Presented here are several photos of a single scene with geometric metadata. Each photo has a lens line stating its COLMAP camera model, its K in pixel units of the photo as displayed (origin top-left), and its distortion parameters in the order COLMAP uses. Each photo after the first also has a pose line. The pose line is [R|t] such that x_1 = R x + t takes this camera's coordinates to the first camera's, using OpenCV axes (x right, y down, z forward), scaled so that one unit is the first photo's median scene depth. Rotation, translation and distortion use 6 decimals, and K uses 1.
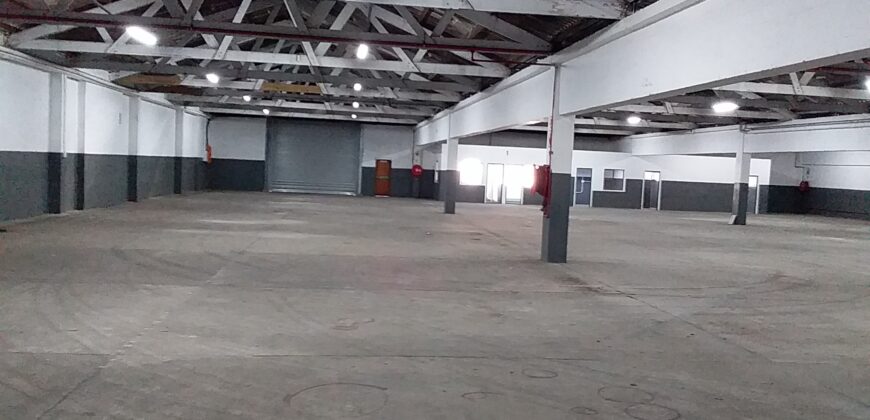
lens RADIAL K [[799.8, 0, 435.0], [0, 799.8, 210.0], [0, 0, 1]] dist [0.094266, -0.236364]
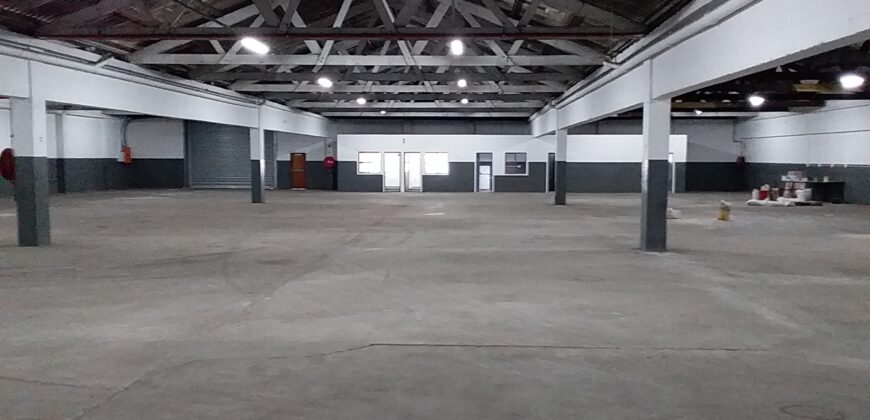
lens RADIAL K [[787.3, 0, 435.2], [0, 787.3, 236.9], [0, 0, 1]] dist [0.048856, -0.003877]
pose [[0.988103, -0.027432, -0.151326, 0.268865], [0.033733, 0.998661, 0.039229, 0.010966], [0.150047, -0.043867, 0.987705, 0.029466]]
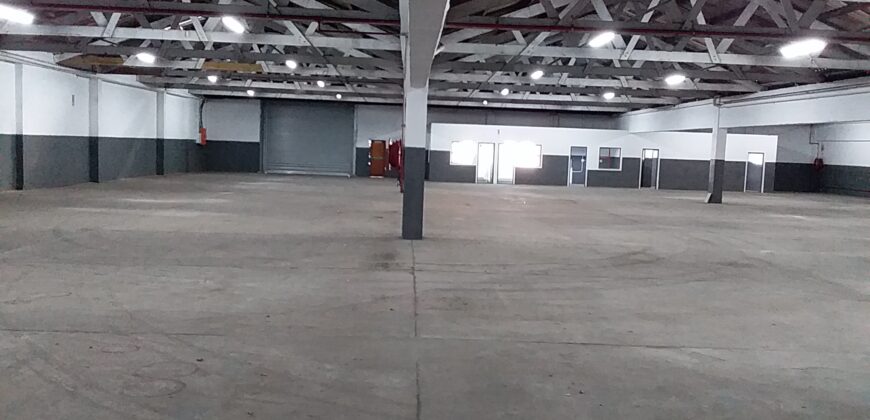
lens RADIAL K [[799.8, 0, 435.0], [0, 799.8, 210.0], [0, 0, 1]] dist [0.094266, -0.236364]
pose [[0.997173, -0.003532, -0.075057, 0.084103], [0.005145, 0.999760, 0.021312, 0.003217], [0.074964, -0.021638, 0.996951, 0.012019]]
